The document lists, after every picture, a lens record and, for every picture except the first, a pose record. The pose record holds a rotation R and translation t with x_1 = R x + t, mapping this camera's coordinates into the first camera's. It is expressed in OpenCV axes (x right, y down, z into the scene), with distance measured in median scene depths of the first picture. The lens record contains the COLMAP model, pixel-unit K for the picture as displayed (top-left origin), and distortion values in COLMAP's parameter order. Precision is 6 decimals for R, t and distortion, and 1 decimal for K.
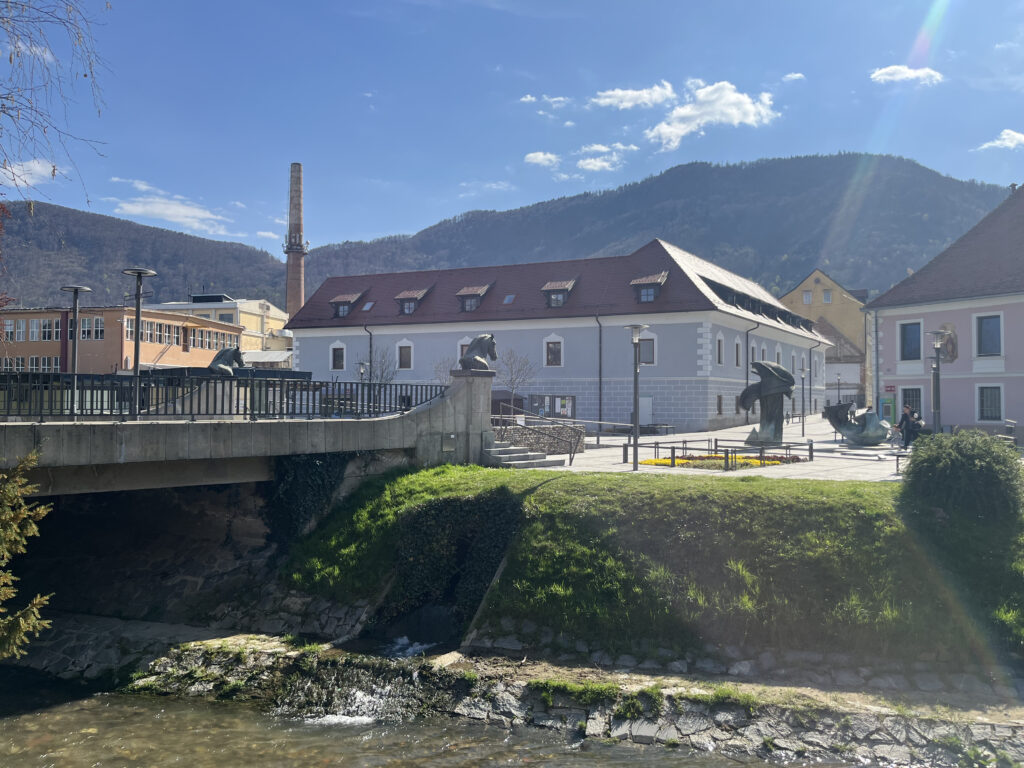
lens RADIAL K [[782.1, 0, 506.6], [0, 782.1, 384.0], [0, 0, 1]] dist [0.024619, -0.002576]
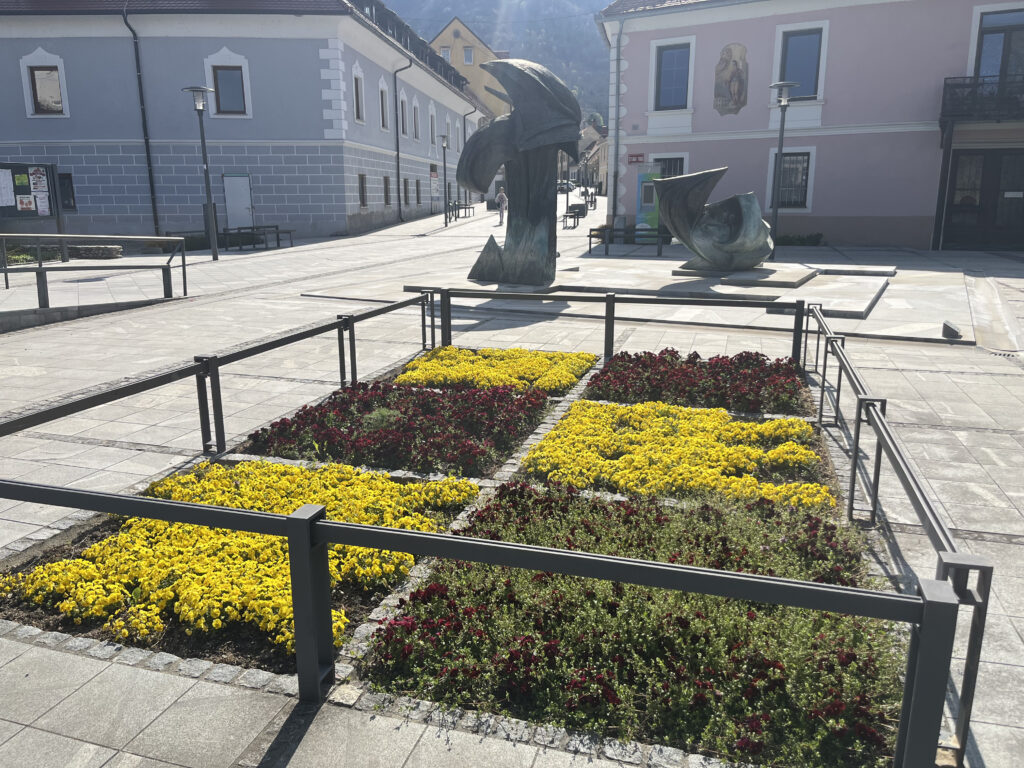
lens RADIAL K [[782.1, 0, 505.8], [0, 782.1, 388.6], [0, 0, 1]] dist [0.024619, -0.002576]
pose [[0.889603, -0.116977, 0.441501, 0.083446], [-0.002898, 0.965181, 0.261567, 0.016204], [-0.456725, -0.233970, 0.858289, 0.392682]]
